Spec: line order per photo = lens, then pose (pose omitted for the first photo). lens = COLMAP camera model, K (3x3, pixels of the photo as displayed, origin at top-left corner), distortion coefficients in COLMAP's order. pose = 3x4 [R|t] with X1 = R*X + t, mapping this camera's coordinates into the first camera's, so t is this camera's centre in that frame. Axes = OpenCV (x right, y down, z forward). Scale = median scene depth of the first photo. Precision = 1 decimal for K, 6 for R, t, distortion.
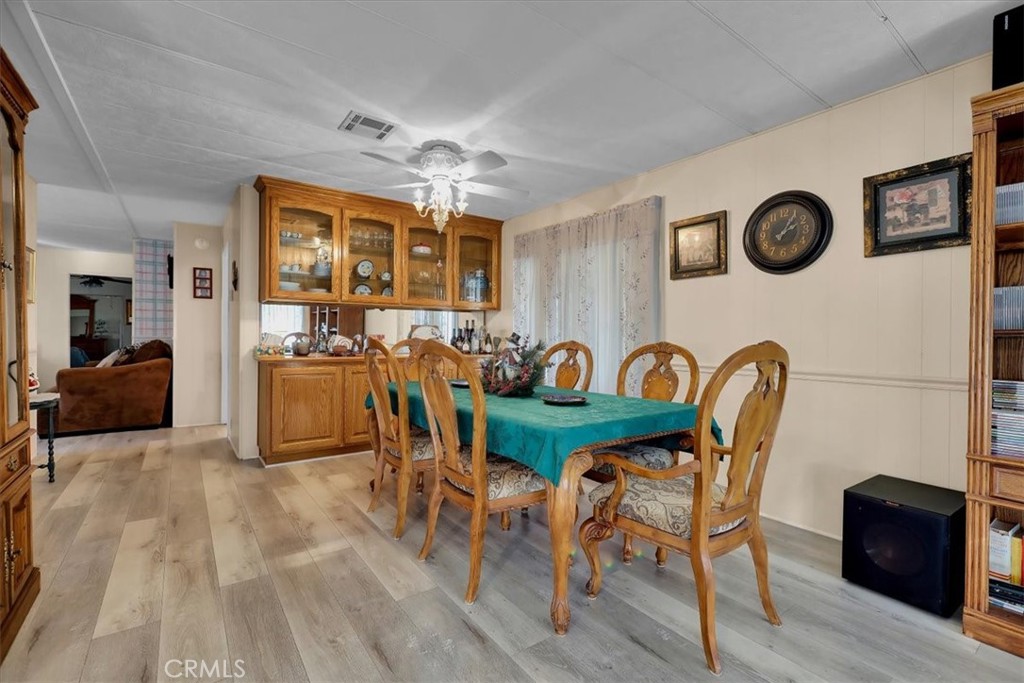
lens RADIAL K [[431.4, 0, 504.3], [0, 431.4, 338.8], [0, 0, 1]] dist [-0.006645, 0.000360]
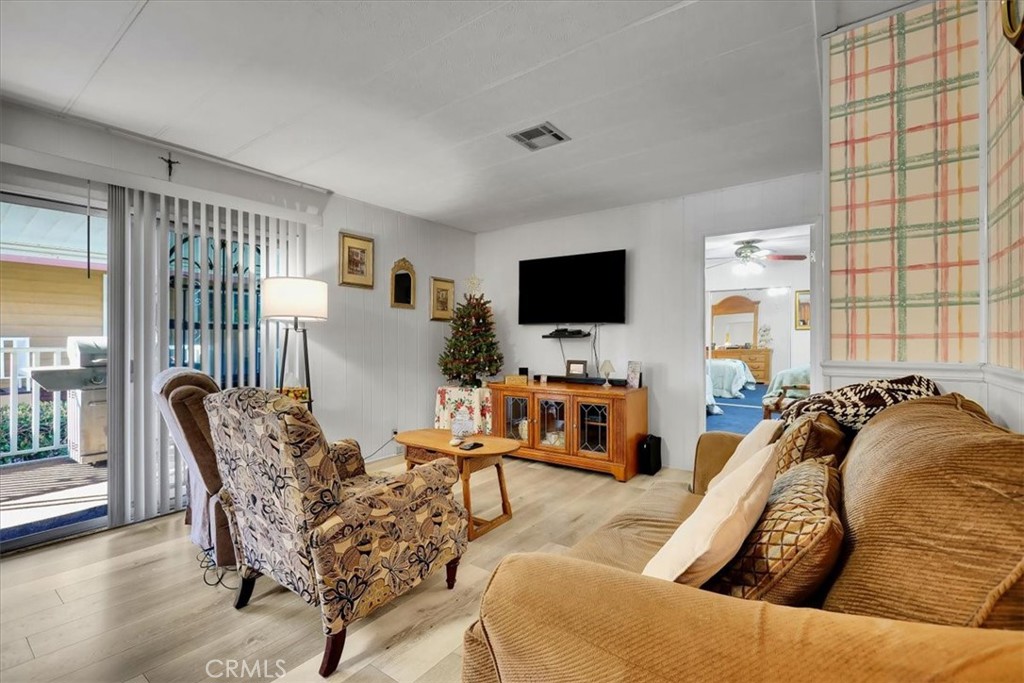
lens RADIAL K [[451.1, 0, 510.7], [0, 451.1, 338.6], [0, 0, 1]] dist [-0.002878, 0.000248]
pose [[0.289984, -0.007122, -0.957005, -1.167425], [-0.009451, 0.999902, -0.010305, -0.031578], [0.956985, 0.012033, 0.289888, 1.301018]]
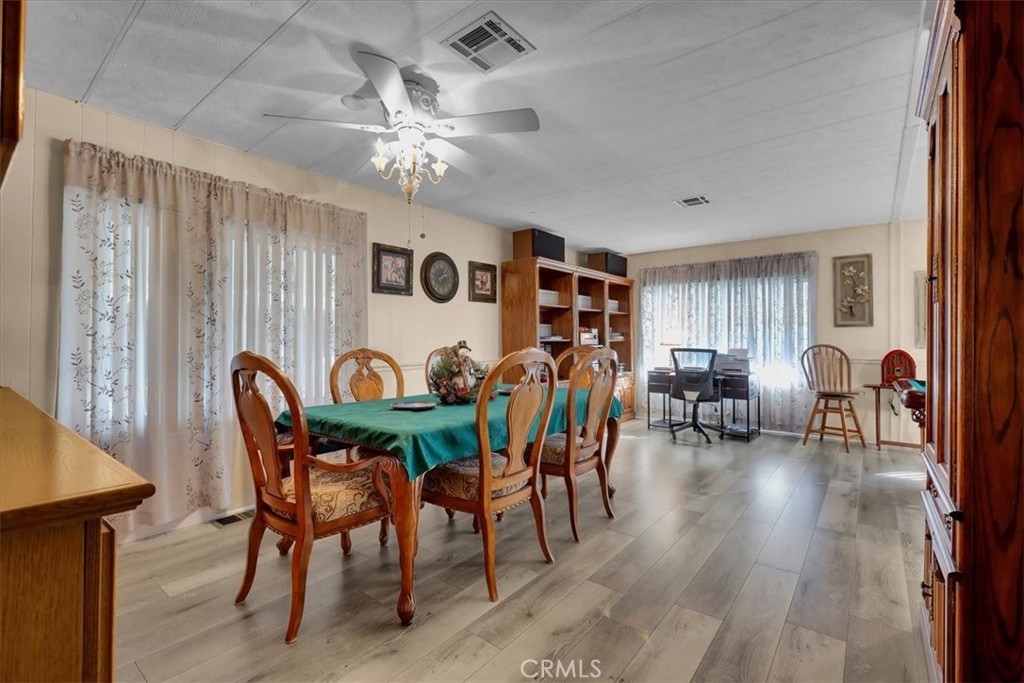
lens RADIAL K [[450.0, 0, 506.2], [0, 450.0, 332.5], [0, 0, 1]] dist [-0.001475, 0.000403]
pose [[-0.240318, 0.011868, 0.970622, -0.848779], [0.005321, 0.999926, -0.010909, -0.017459], [-0.970680, 0.002543, -0.240363, 0.954388]]
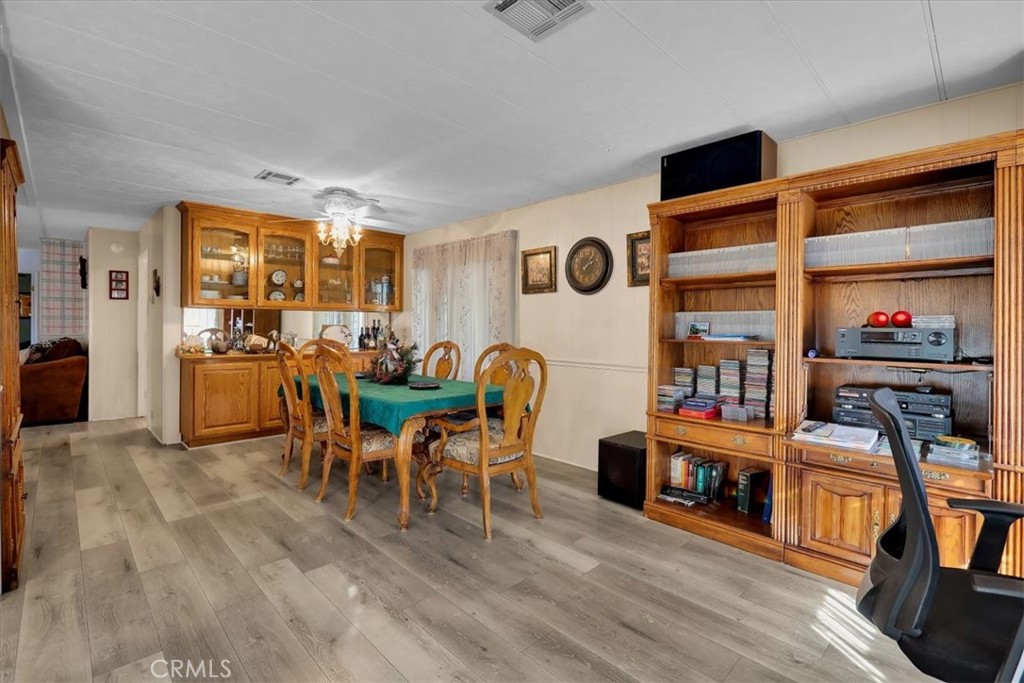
lens RADIAL K [[441.4, 0, 499.4], [0, 441.4, 327.7], [0, 0, 1]] dist [-0.010121, 0.000453]
pose [[0.989961, -0.002405, 0.141318, 0.125889], [0.002490, 0.999997, -0.000426, -0.033911], [-0.141317, 0.000774, 0.989964, -0.333516]]
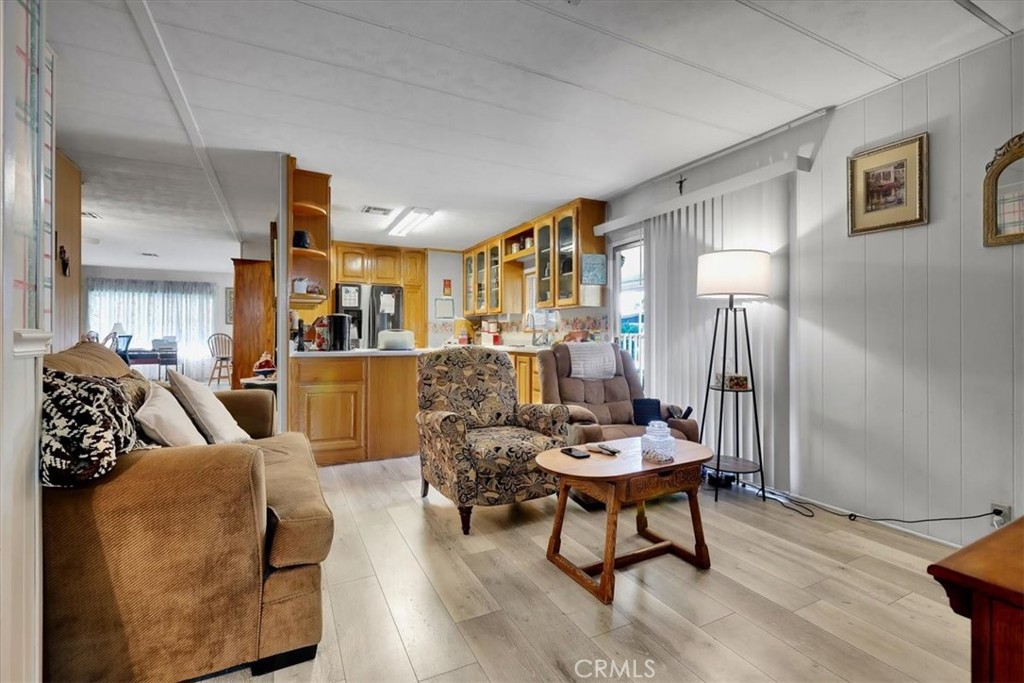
lens RADIAL K [[450.0, 0, 506.2], [0, 450.0, 332.5], [0, 0, 1]] dist [-0.001475, 0.000403]
pose [[-0.984102, -0.003423, 0.177569, -2.016575], [-0.002200, 0.999972, 0.007084, -0.015862], [-0.177589, 0.006580, -0.984083, 2.127211]]
